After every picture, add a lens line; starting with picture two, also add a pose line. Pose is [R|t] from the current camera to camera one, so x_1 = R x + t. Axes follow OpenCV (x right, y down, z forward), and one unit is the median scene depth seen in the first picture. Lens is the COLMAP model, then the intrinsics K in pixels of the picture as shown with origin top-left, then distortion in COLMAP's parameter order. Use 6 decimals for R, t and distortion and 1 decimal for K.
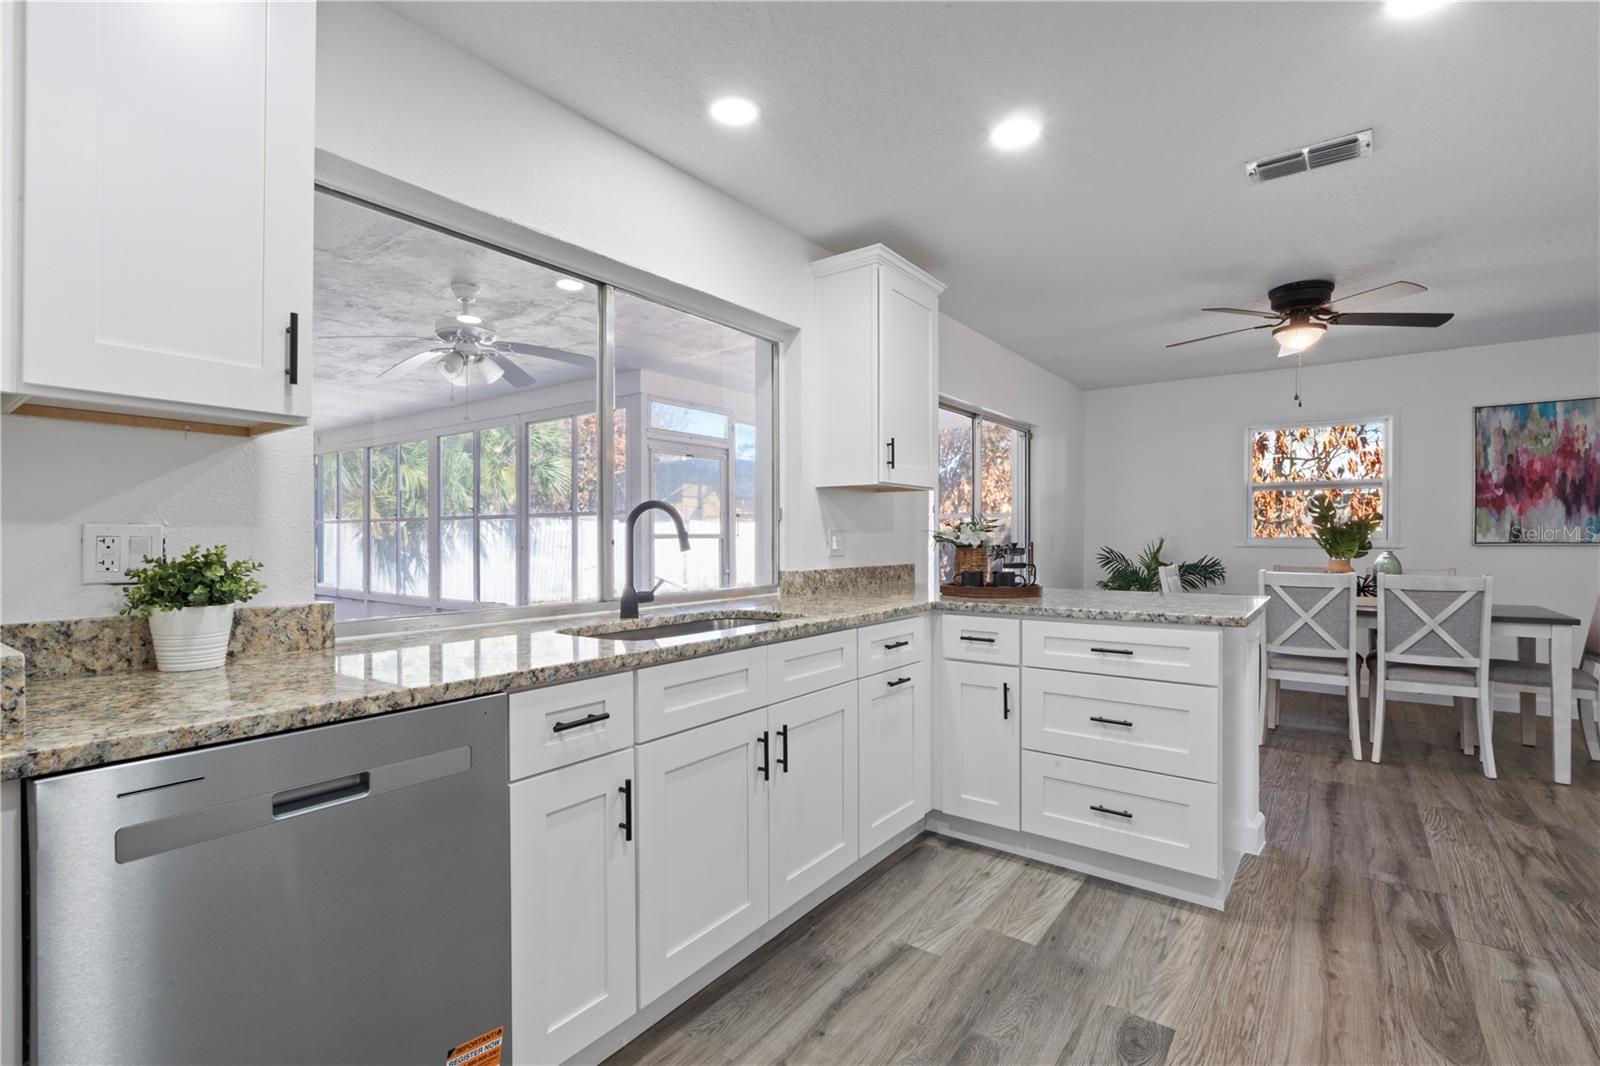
lens RADIAL K [[728.2, 0, 795.8], [0, 728.2, 540.4], [0, 0, 1]] dist [-0.001568, 0.000614]
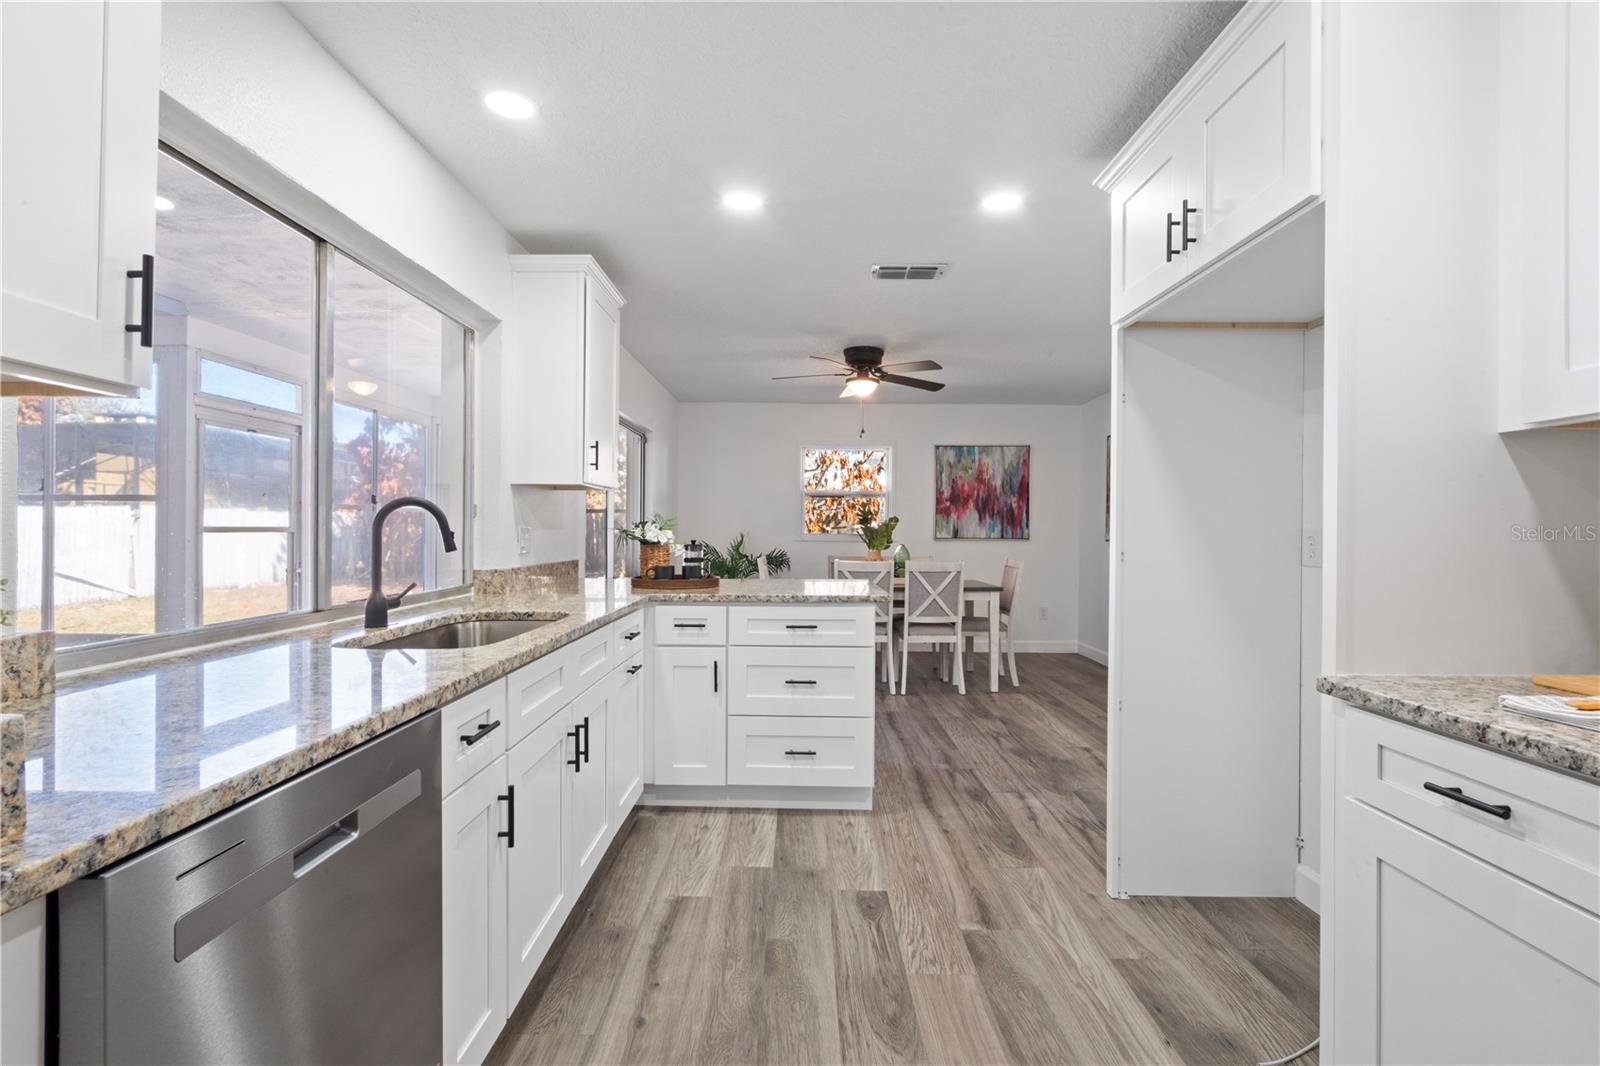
lens RADIAL K [[723.8, 0, 792.0], [0, 723.8, 530.2], [0, 0, 1]] dist [-0.004483, 0.001032]
pose [[0.808538, 0.006172, 0.588412, -0.306759], [-0.004686, 0.999981, -0.004049, -0.010622], [-0.588425, 0.000517, 0.808551, -0.012945]]
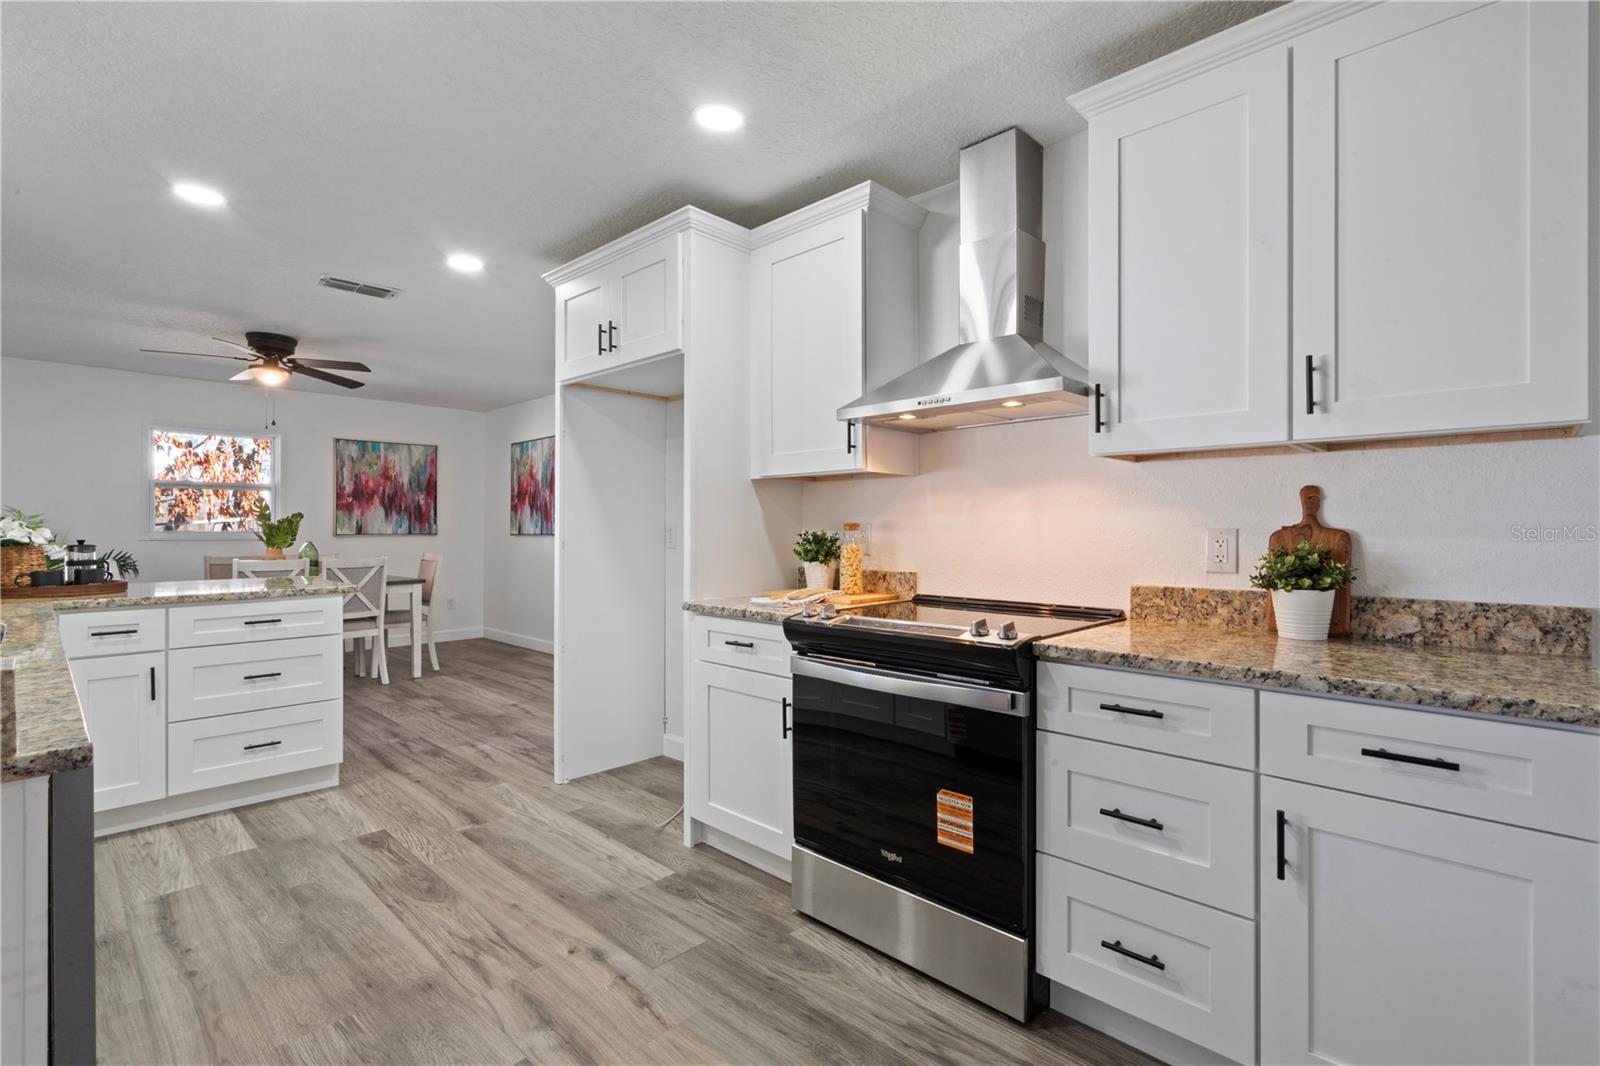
lens RADIAL K [[731.1, 0, 792.8], [0, 731.1, 525.6], [0, 0, 1]] dist [-0.000947, 0.000045]
pose [[0.122977, 0.003782, 0.992402, -0.706084], [0.003693, 0.999984, -0.004268, -0.010080], [-0.992403, 0.004190, 0.122961, -0.096724]]
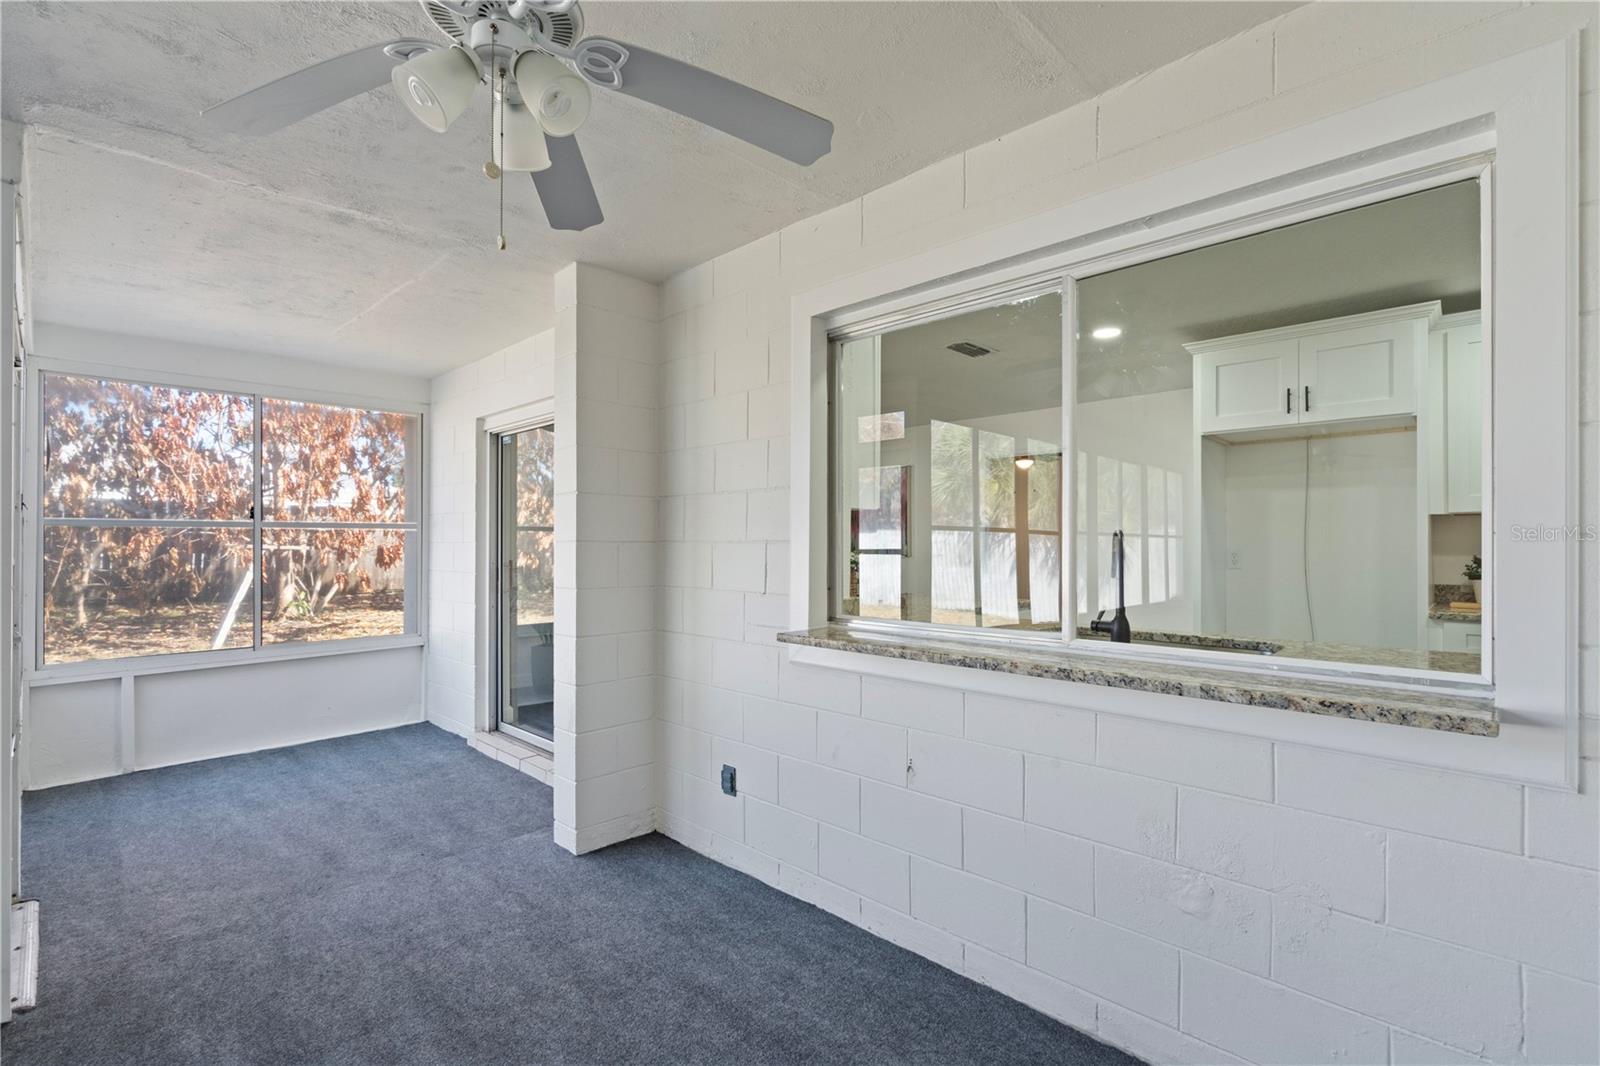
lens RADIAL K [[728.2, 0, 795.8], [0, 728.2, 540.4], [0, 0, 1]] dist [-0.001568, 0.000614]
pose [[0.122300, 0.008109, 0.992460, -1.157608], [0.003372, 0.999957, -0.008586, -0.028286], [-0.992487, 0.004397, 0.122268, 1.199155]]
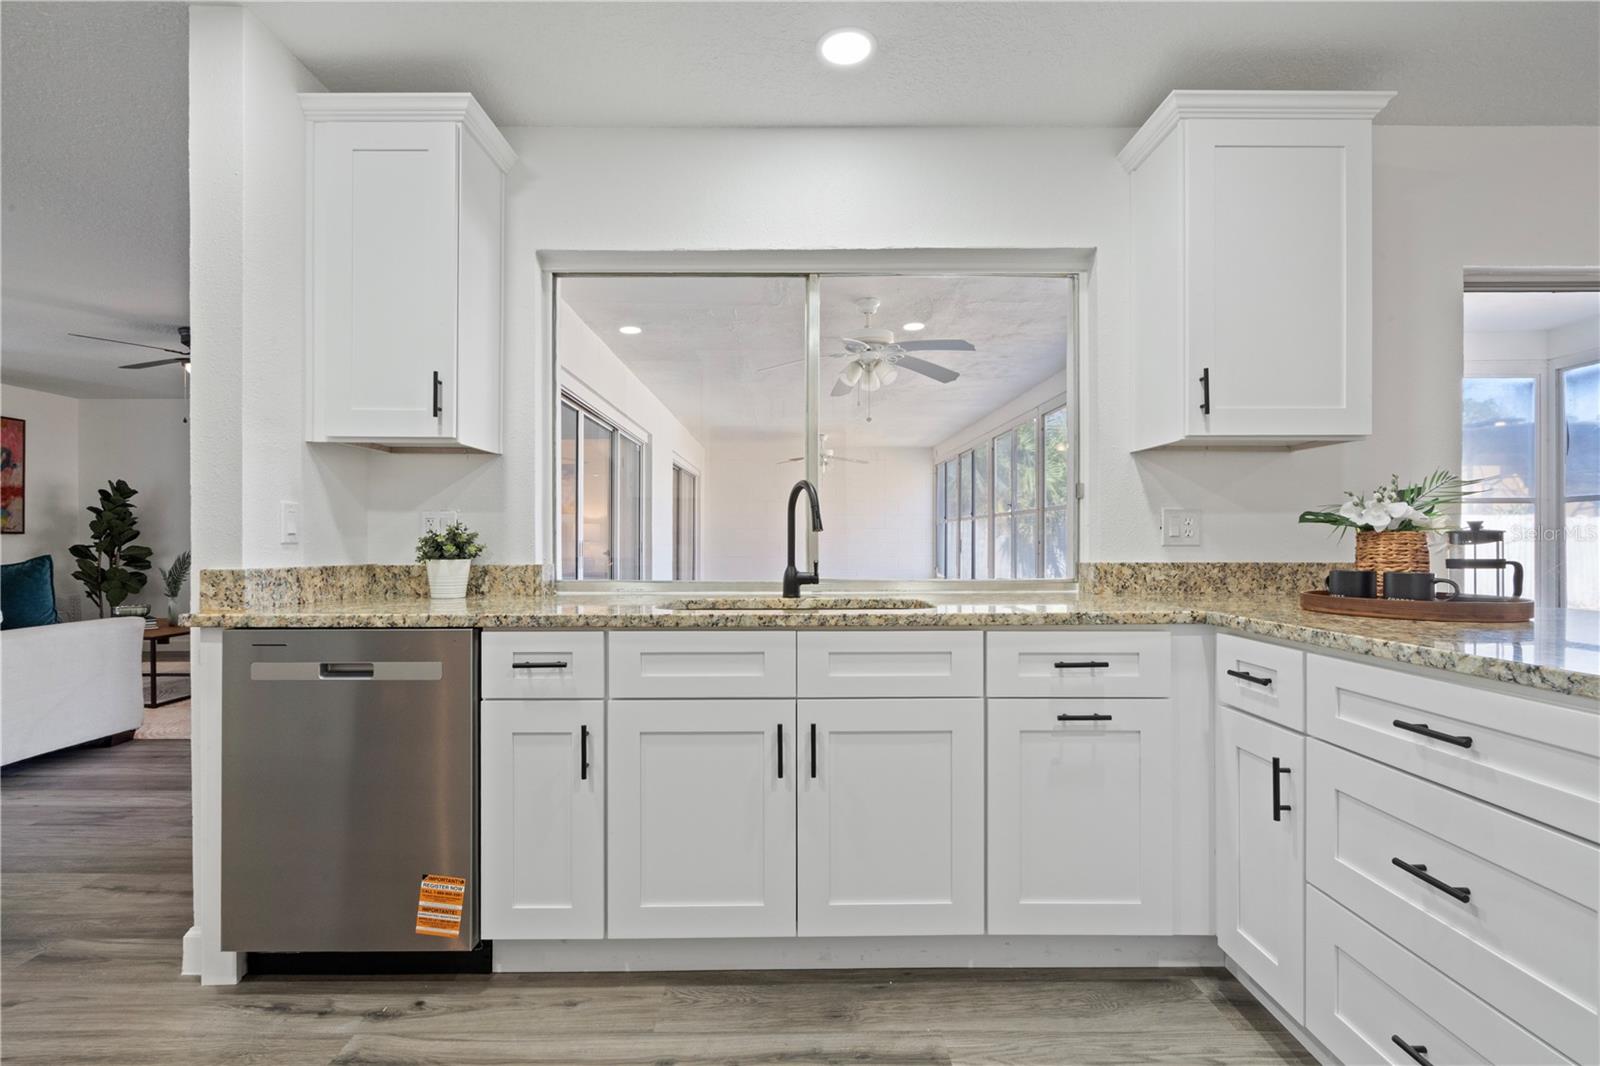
lens RADIAL K [[728.2, 0, 795.8], [0, 728.2, 540.4], [0, 0, 1]] dist [-0.001568, 0.000614]
pose [[0.603526, 0.001177, -0.797343, 0.532769], [-0.003564, 0.999993, -0.001222, 0.025061], [0.797336, 0.003579, 0.603526, 0.353484]]
